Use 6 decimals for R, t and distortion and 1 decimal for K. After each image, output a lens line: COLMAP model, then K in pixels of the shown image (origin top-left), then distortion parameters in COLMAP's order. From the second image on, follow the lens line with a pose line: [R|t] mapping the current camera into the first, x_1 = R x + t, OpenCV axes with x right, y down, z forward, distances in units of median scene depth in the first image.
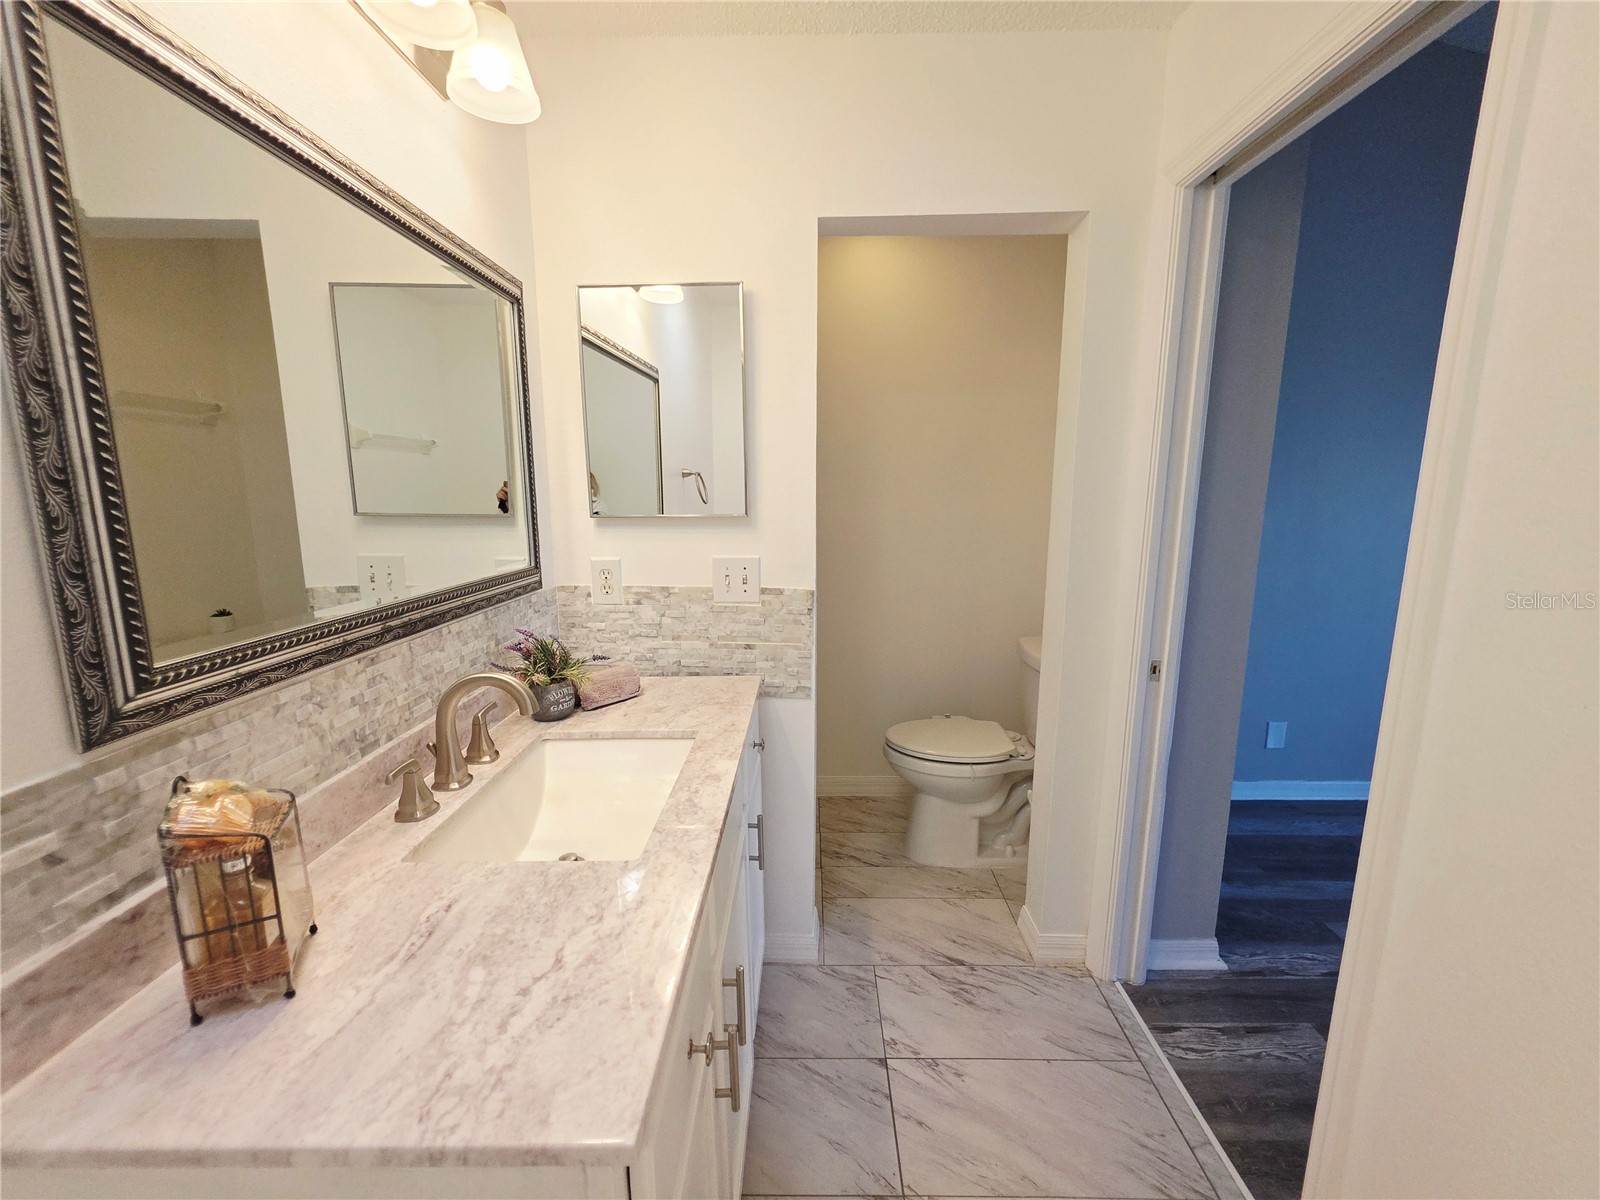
lens RADIAL K [[642.4, 0, 810.1], [0, 642.4, 599.5], [0, 0, 1]] dist [0.001284, -0.001253]
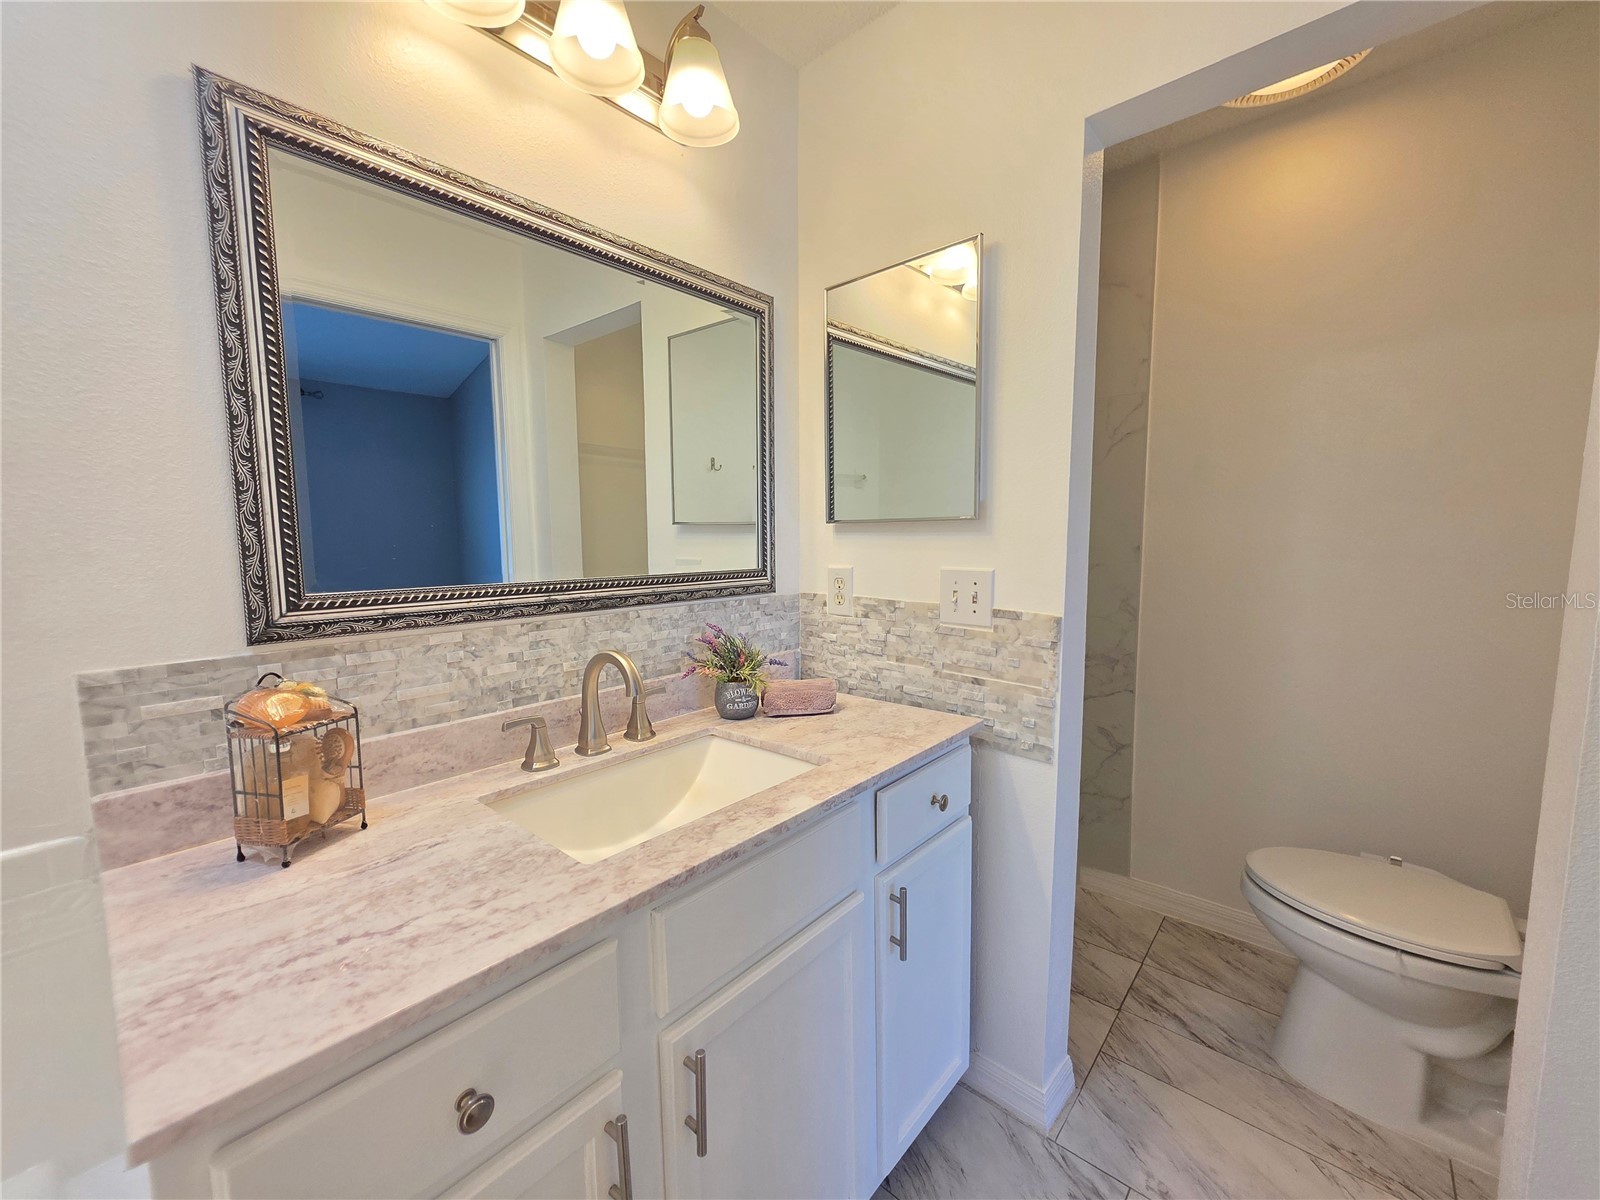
lens RADIAL K [[642.4, 0, 805.0], [0, 642.4, 600.6], [0, 0, 1]] dist [0.001284, -0.001253]
pose [[0.759786, 0.062817, -0.647132, 0.348532], [-0.103742, 0.994283, -0.025287, 0.020872], [0.641844, 0.086347, 0.761958, 0.326372]]
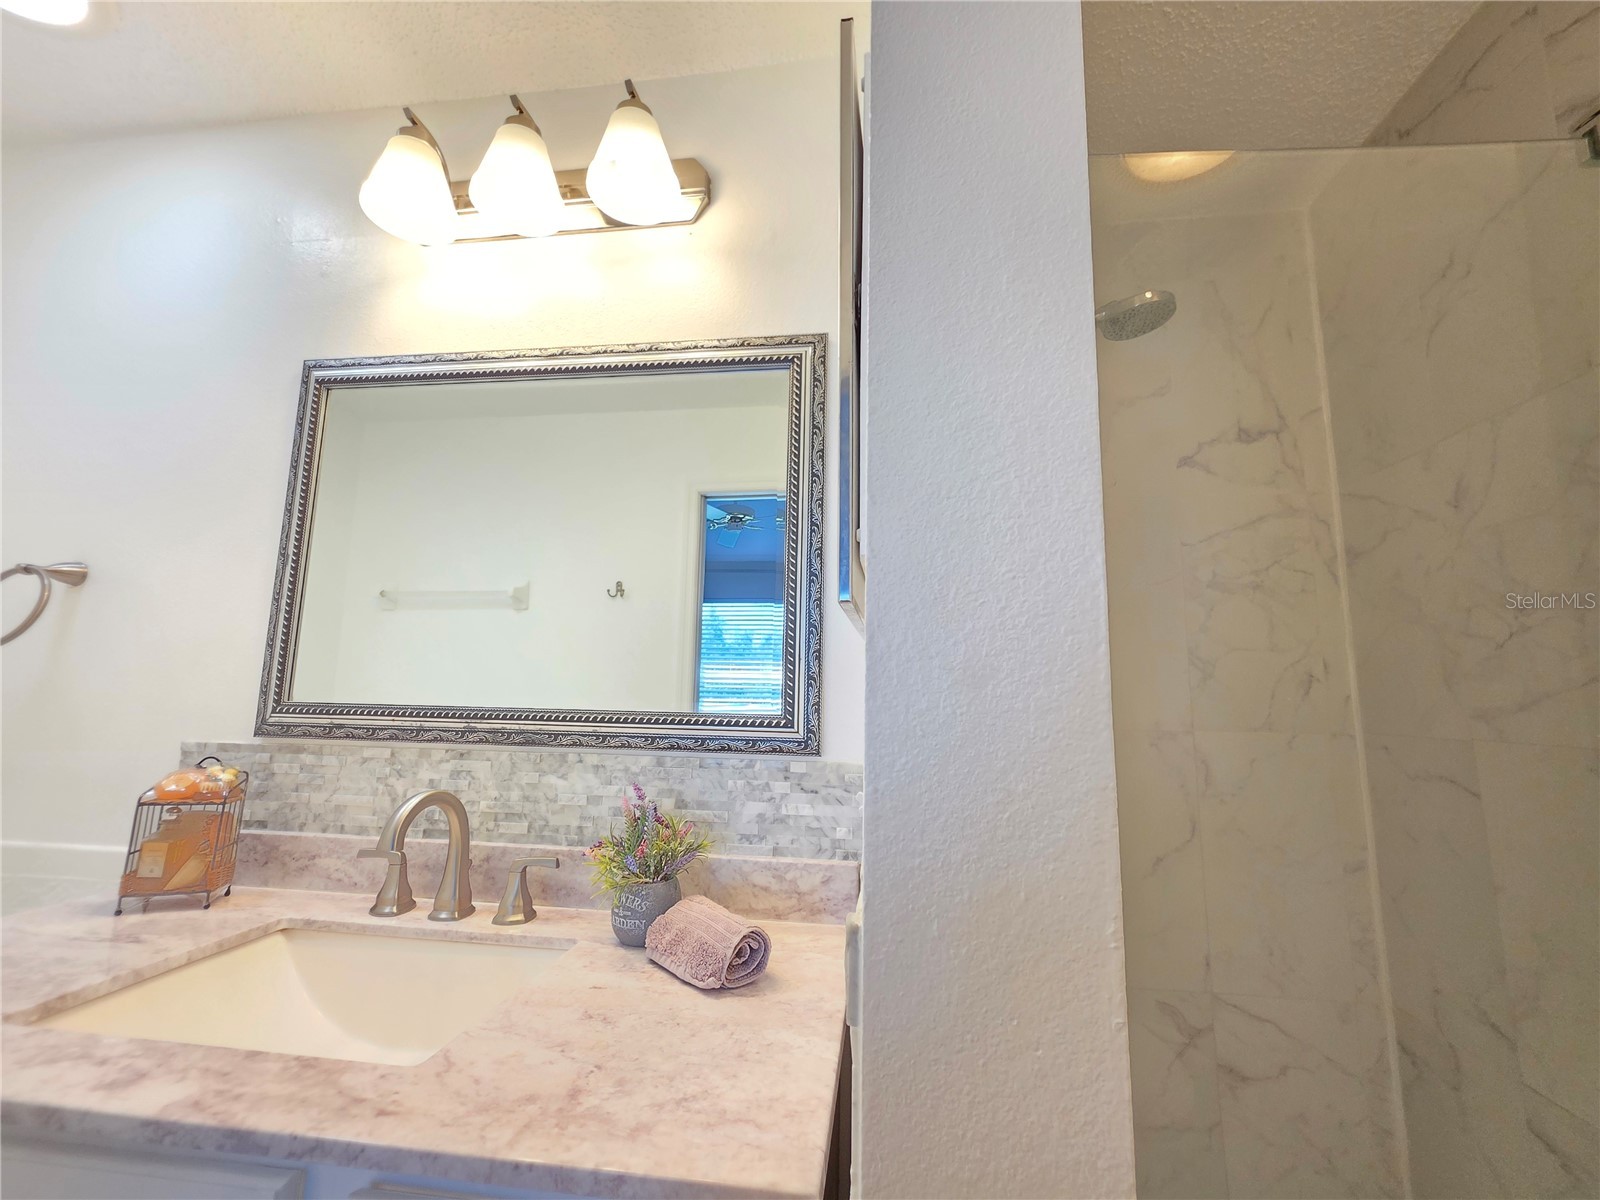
lens RADIAL K [[642.4, 0, 809.7], [0, 642.4, 599.0], [0, 0, 1]] dist [0.001284, -0.001253]
pose [[-0.124257, -0.139681, -0.982369, 0.289958], [-0.185071, 0.975931, -0.115357, -0.118409], [0.974838, 0.167474, -0.147118, 1.335642]]
